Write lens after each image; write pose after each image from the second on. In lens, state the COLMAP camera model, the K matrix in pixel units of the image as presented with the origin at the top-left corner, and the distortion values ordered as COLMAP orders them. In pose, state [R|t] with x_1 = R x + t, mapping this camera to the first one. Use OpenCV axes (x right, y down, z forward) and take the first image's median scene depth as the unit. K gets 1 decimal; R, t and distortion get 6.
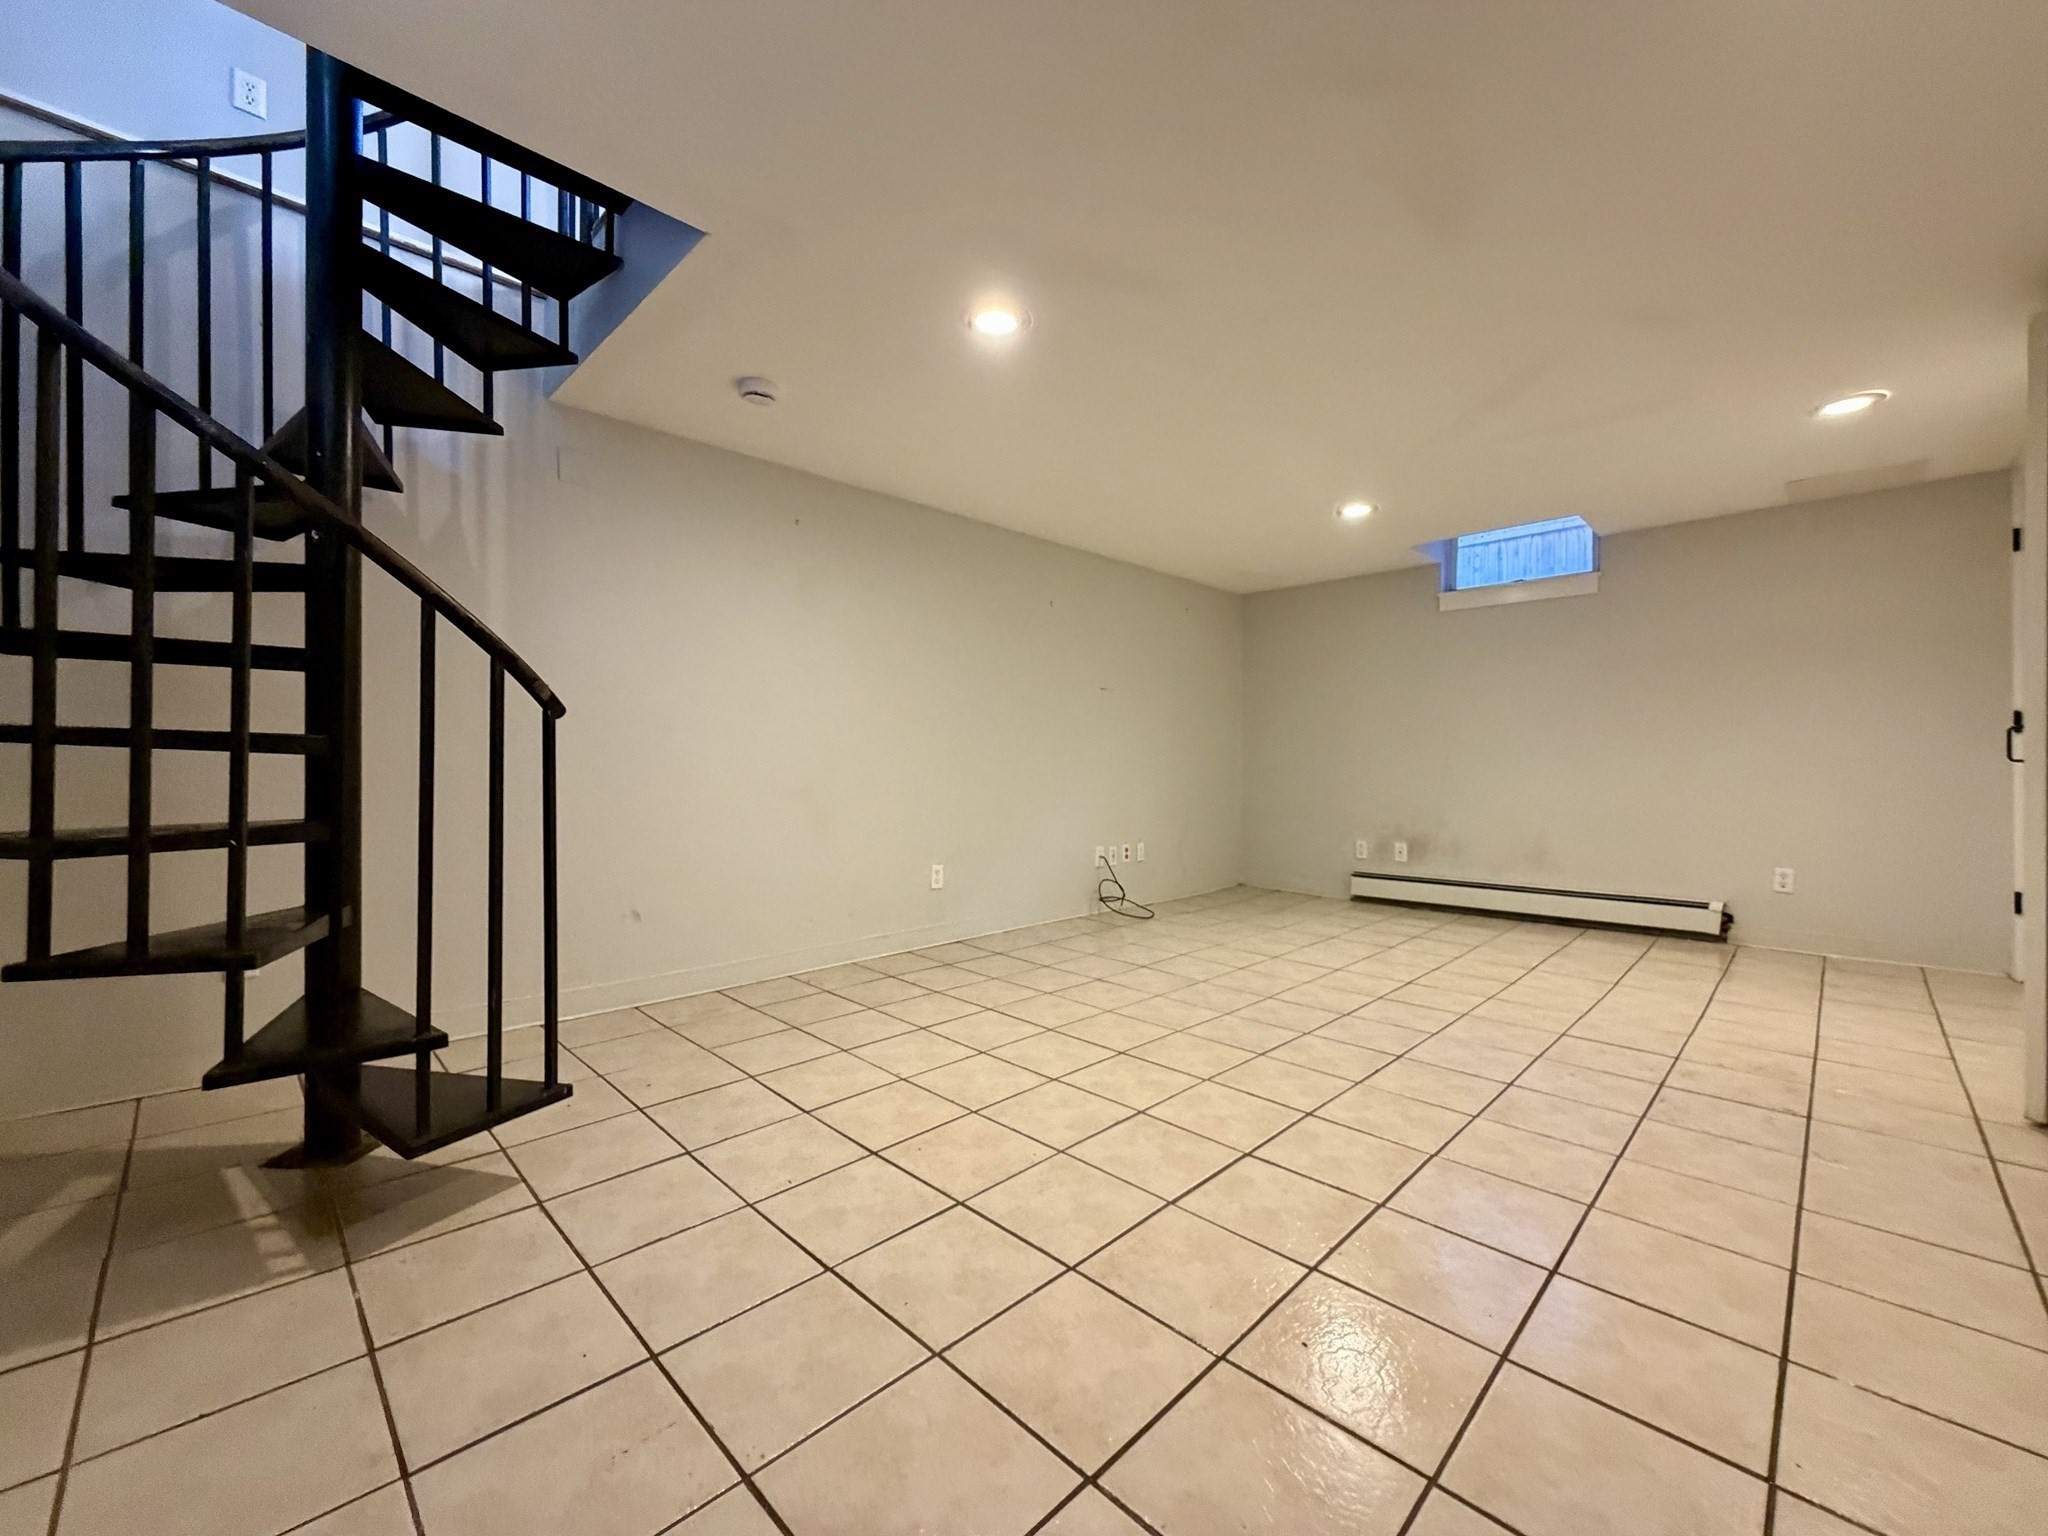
lens RADIAL K [[821.3, 0, 1024.9], [0, 821.3, 766.2], [0, 0, 1]] dist [0.001888, -0.000082]
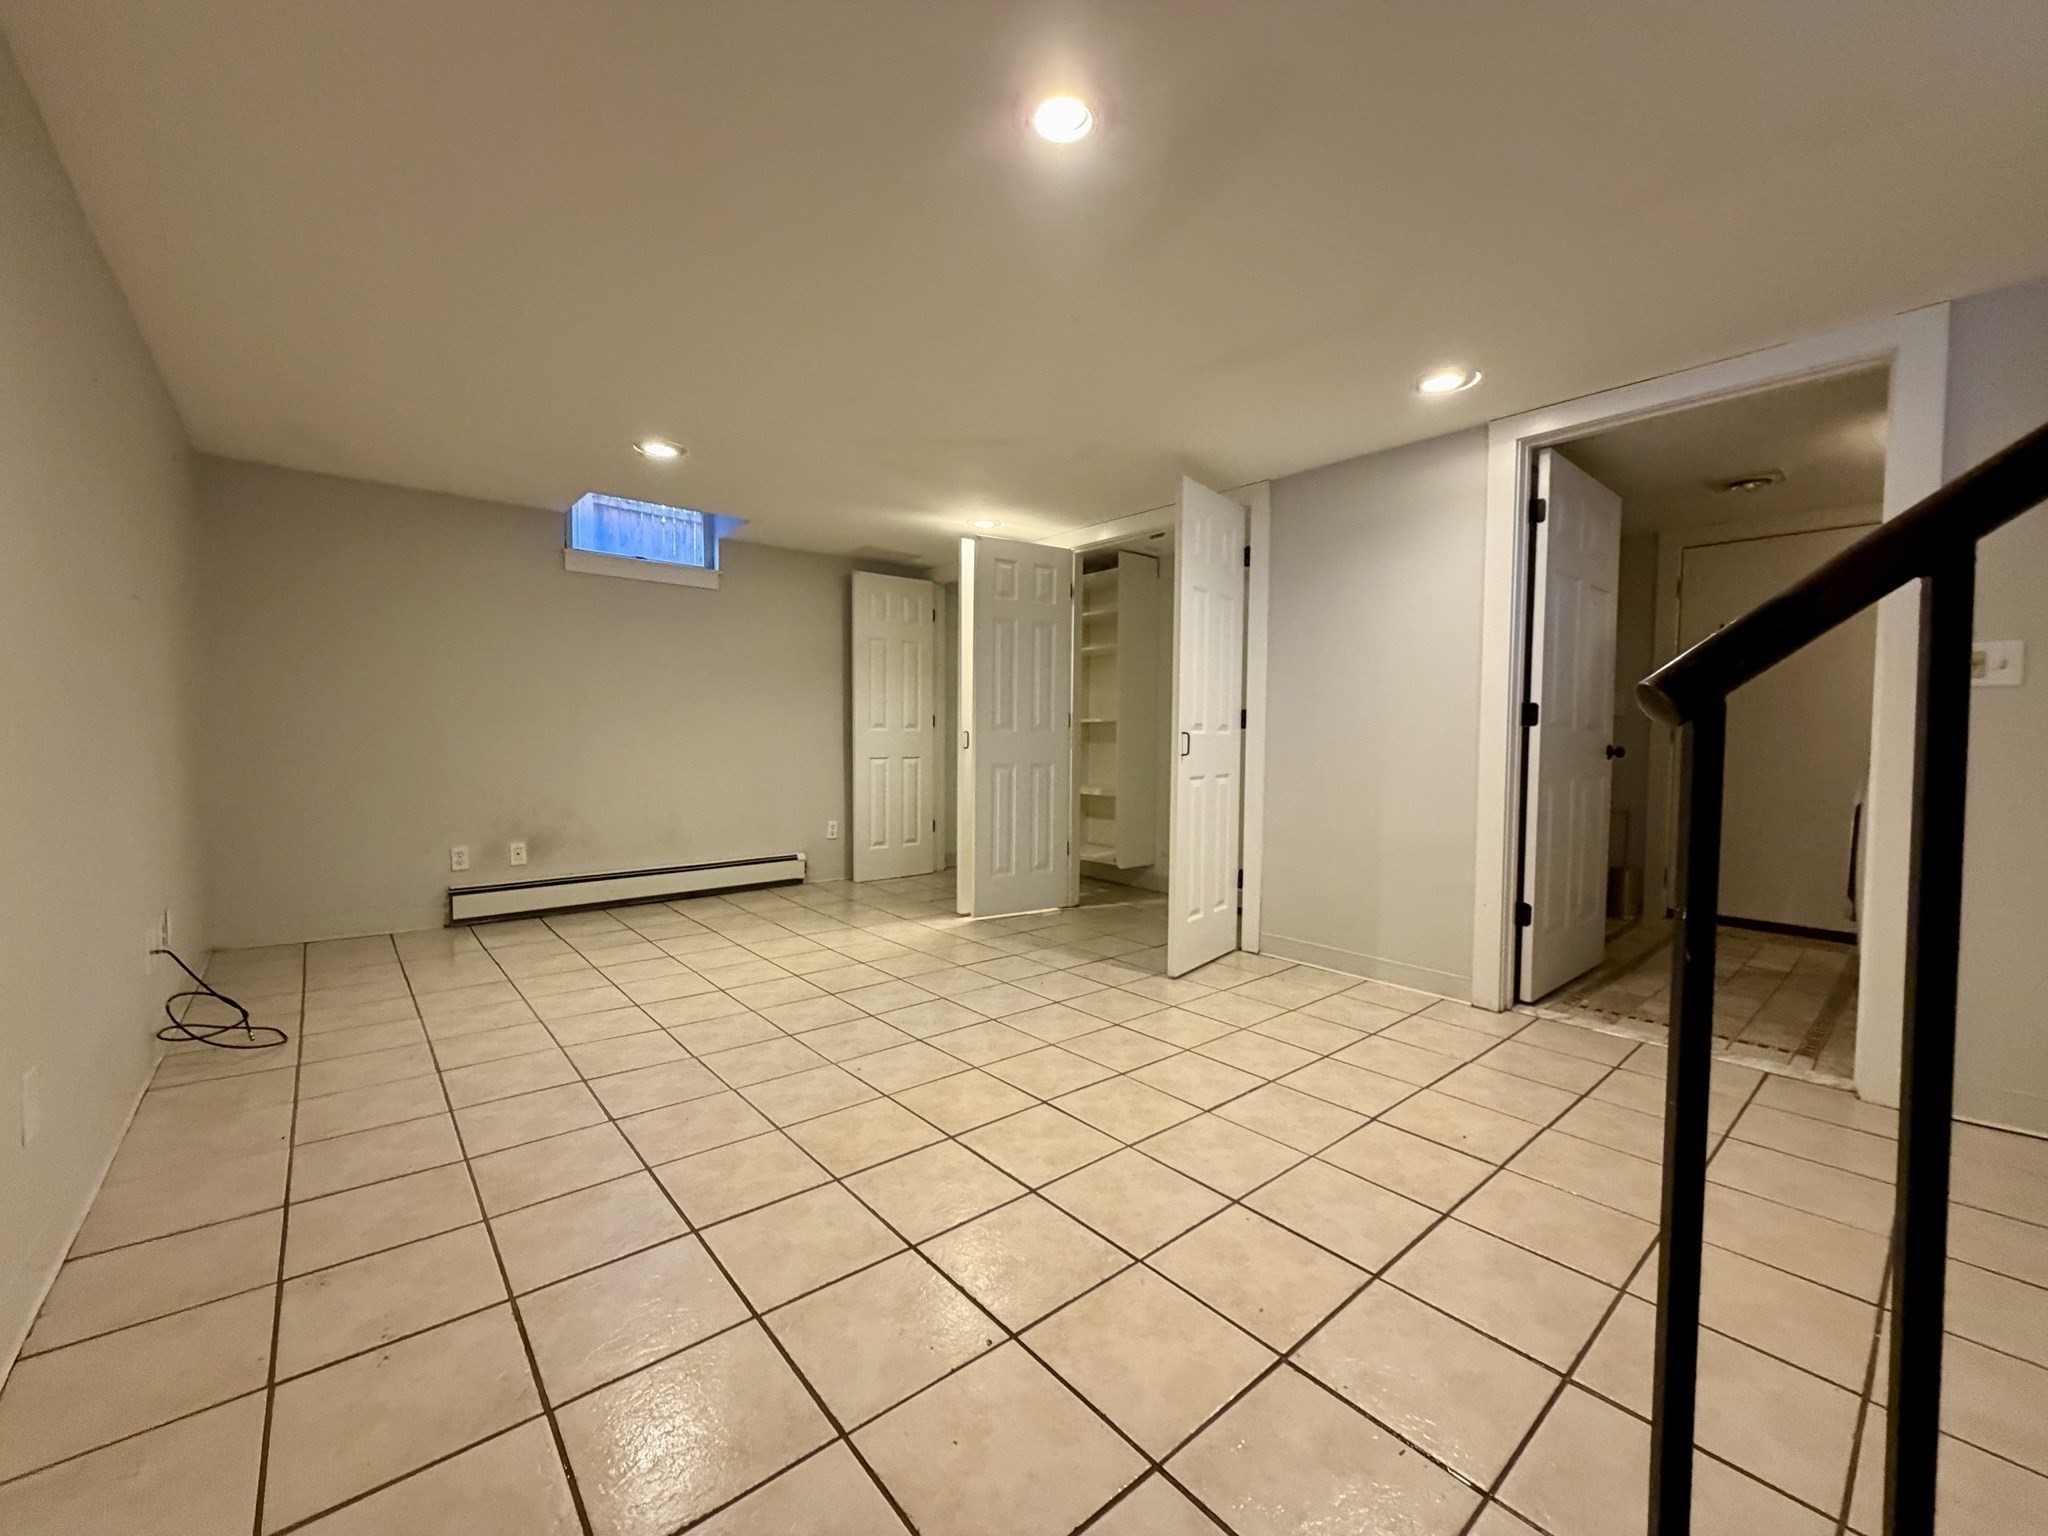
lens RADIAL K [[821.3, 0, 1025.9], [0, 821.3, 767.0], [0, 0, 1]] dist [0.001888, -0.000082]
pose [[0.069583, -0.036483, 0.996909, -0.362832], [-0.010883, 0.999244, 0.037328, -0.019941], [-0.997517, -0.013447, 0.069134, 0.490238]]
